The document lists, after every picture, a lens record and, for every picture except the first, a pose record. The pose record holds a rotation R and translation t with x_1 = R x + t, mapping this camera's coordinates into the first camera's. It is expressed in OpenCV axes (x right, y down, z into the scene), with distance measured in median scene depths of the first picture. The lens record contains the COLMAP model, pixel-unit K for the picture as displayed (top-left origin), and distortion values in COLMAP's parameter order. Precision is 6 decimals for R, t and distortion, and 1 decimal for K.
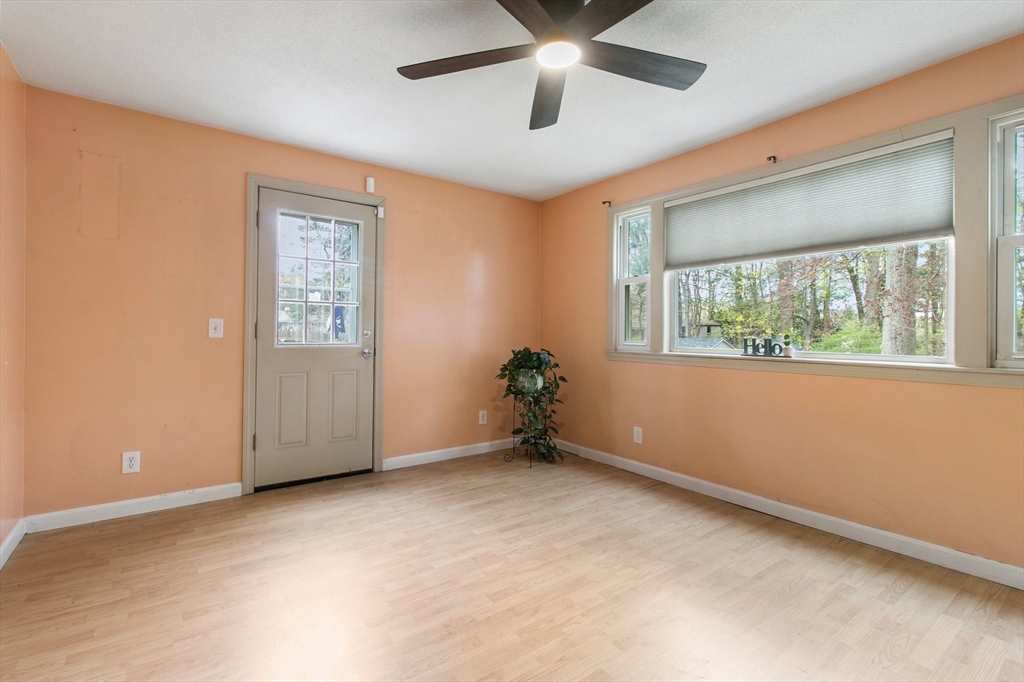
lens RADIAL K [[476.6, 0, 514.1], [0, 476.6, 331.6], [0, 0, 1]] dist [-0.000444, 0.000959]
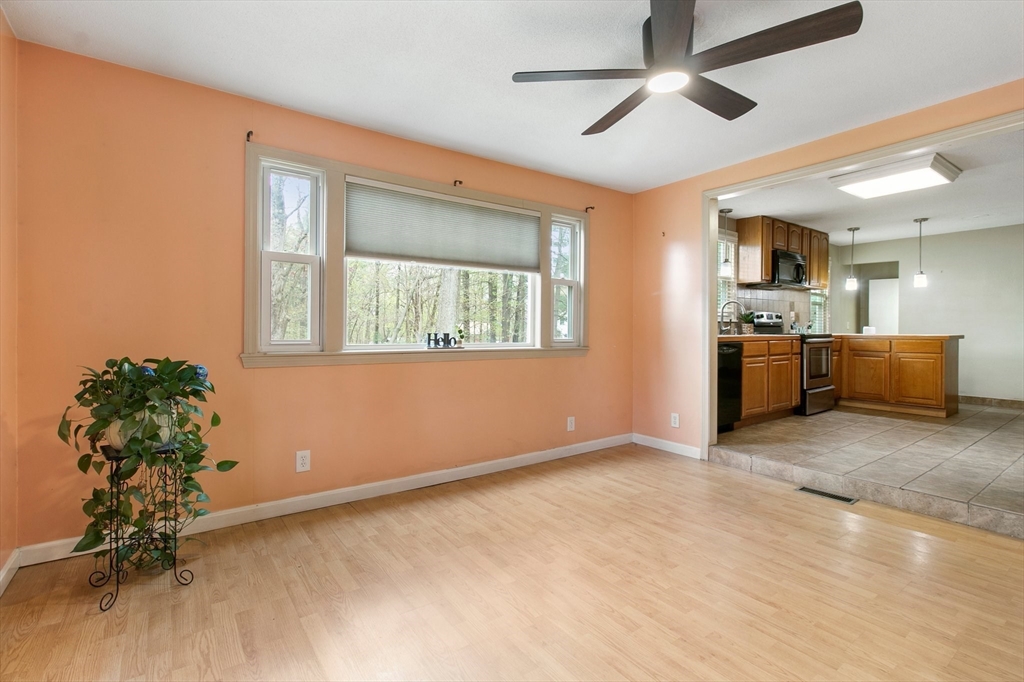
lens RADIAL K [[476.6, 0, 510.6], [0, 476.6, 328.4], [0, 0, 1]] dist [-0.000444, 0.000959]
pose [[0.009008, -0.005715, 0.999943, -0.614038], [-0.008049, 0.999951, 0.005788, -0.005145], [-0.999927, -0.008101, 0.008962, 0.800395]]
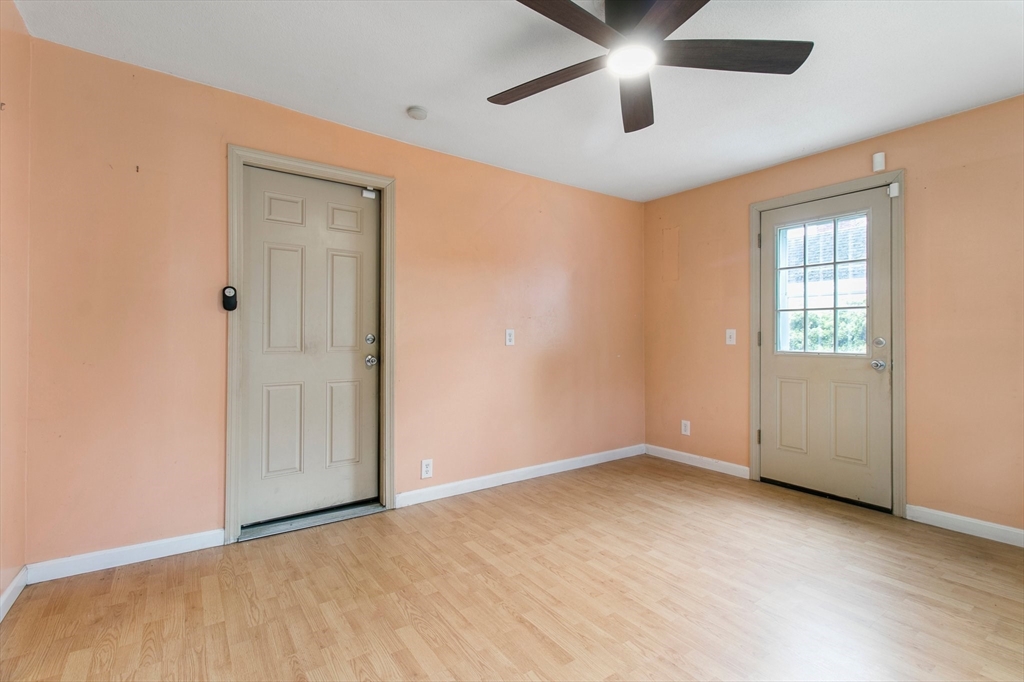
lens RADIAL K [[476.6, 0, 507.4], [0, 476.6, 336.8], [0, 0, 1]] dist [-0.000444, 0.000959]
pose [[-0.037540, -0.005091, -0.999282, 0.644211], [0.000832, 0.999987, -0.005126, -0.001682], [0.999295, -0.001023, -0.037535, 0.458848]]
